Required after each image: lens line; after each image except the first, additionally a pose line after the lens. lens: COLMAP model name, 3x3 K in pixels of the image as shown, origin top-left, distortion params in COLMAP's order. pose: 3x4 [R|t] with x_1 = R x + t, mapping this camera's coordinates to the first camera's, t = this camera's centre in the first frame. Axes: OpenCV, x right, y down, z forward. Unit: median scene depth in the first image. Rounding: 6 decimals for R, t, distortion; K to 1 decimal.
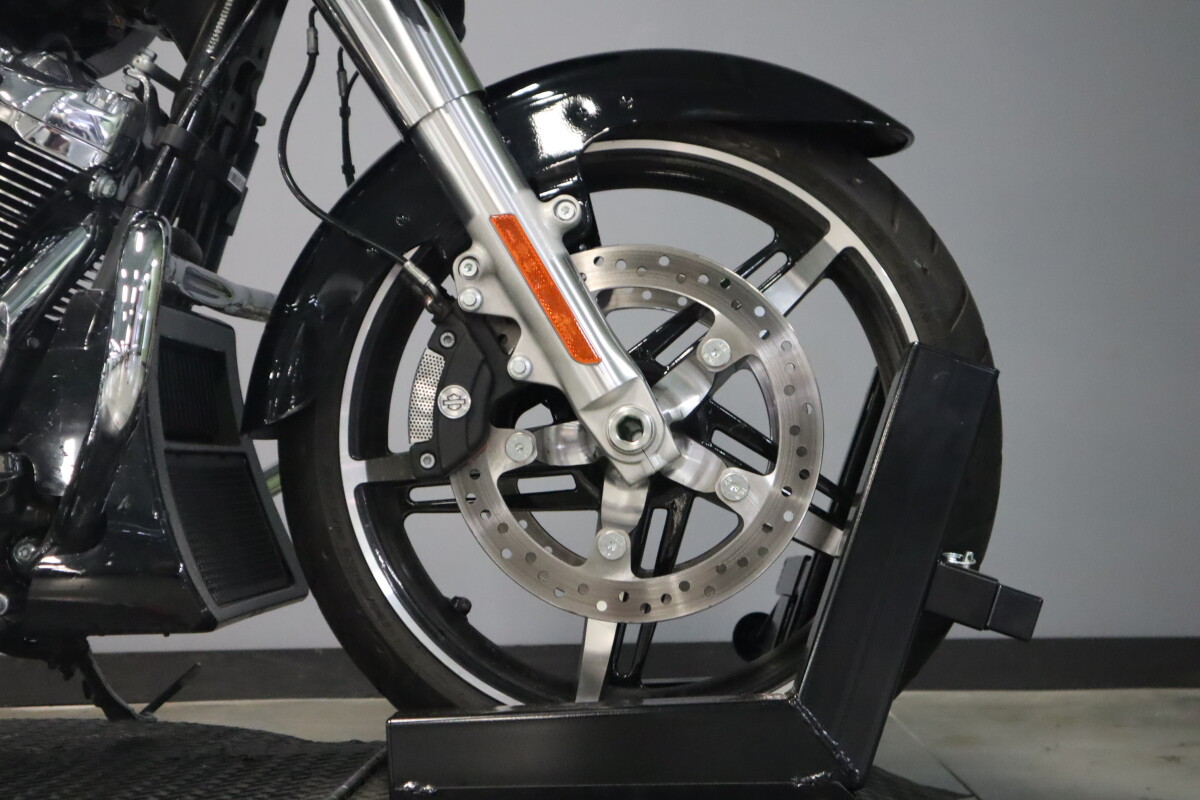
lens RADIAL K [[1649.0, 0, 597.3], [0, 1649.0, 361.6], [0, 0, 1]] dist [-0.000909, 0.784007]
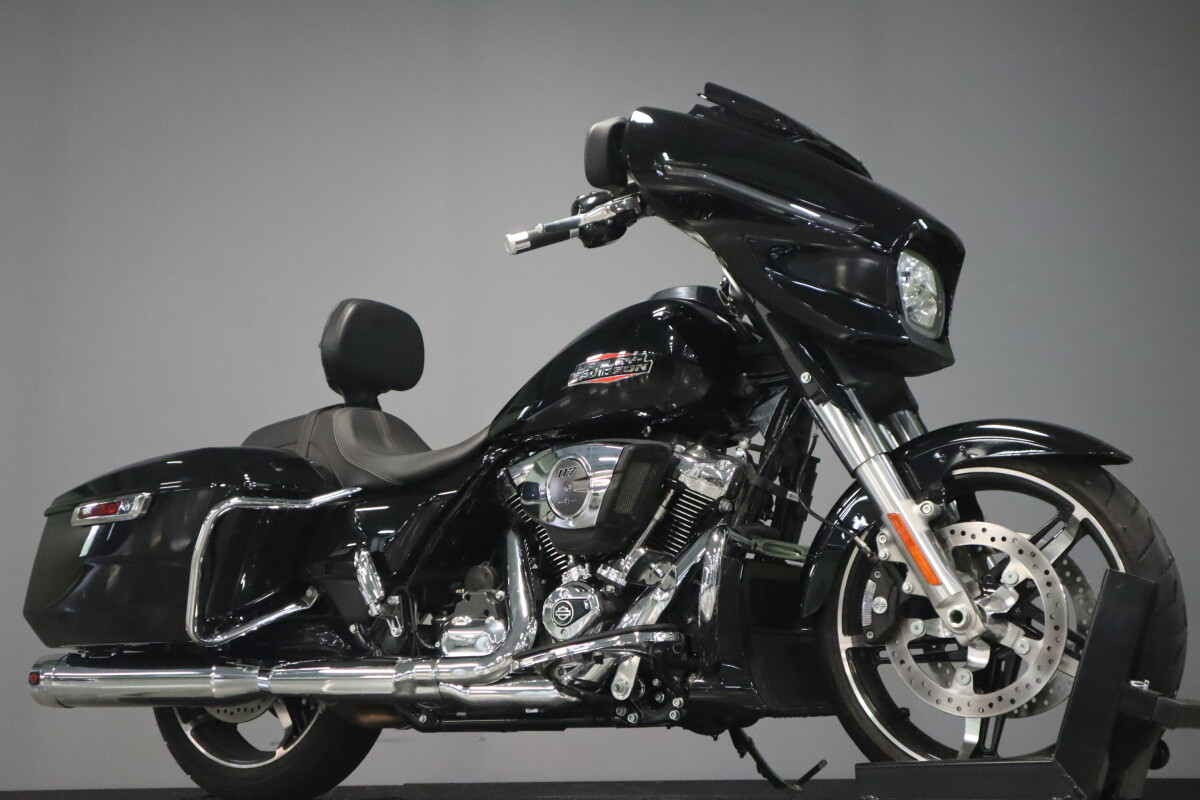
lens RADIAL K [[1649.0, 0, 597.3], [0, 1649.0, 361.6], [0, 0, 1]] dist [-0.000909, 0.784007]
pose [[0.883261, -0.095357, -0.459082, 0.555333], [0.035973, 0.989997, -0.136423, -0.007328], [0.467499, 0.103983, 0.877857, -0.961473]]
